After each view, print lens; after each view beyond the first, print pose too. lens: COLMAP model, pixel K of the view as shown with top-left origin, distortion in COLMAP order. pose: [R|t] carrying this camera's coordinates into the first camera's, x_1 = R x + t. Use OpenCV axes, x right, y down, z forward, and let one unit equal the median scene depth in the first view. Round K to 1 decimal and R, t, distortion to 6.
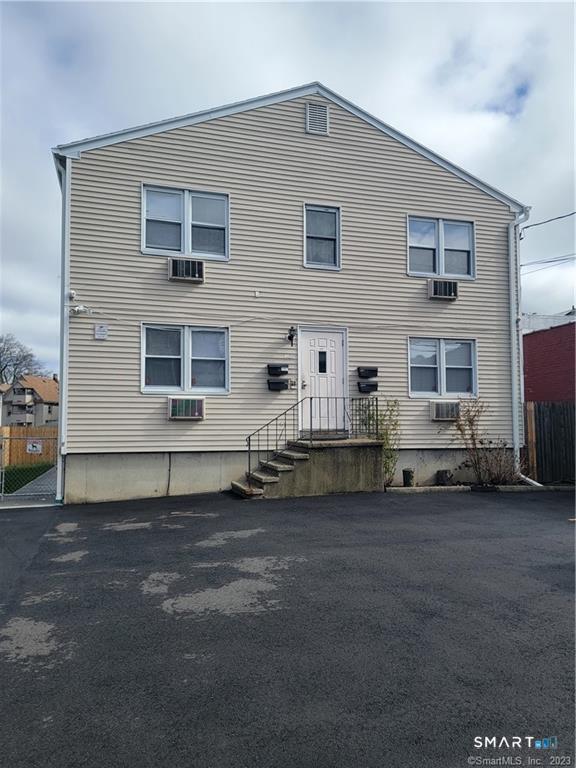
lens RADIAL K [[580.1, 0, 289.2], [0, 580.1, 396.6], [0, 0, 1]] dist [0.101744, -0.123302]
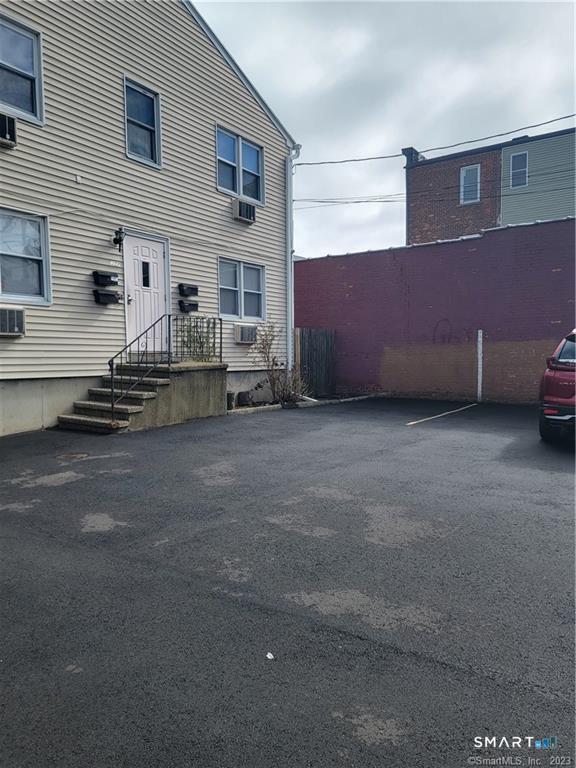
lens RADIAL K [[581.6, 0, 288.0], [0, 581.6, 384.0], [0, 0, 1]] dist [0.112911, -0.117045]
pose [[0.766934, -0.030812, 0.640986, -0.359135], [-0.037135, 0.995042, 0.092263, 0.015492], [-0.640651, -0.094562, 0.761987, 0.177066]]
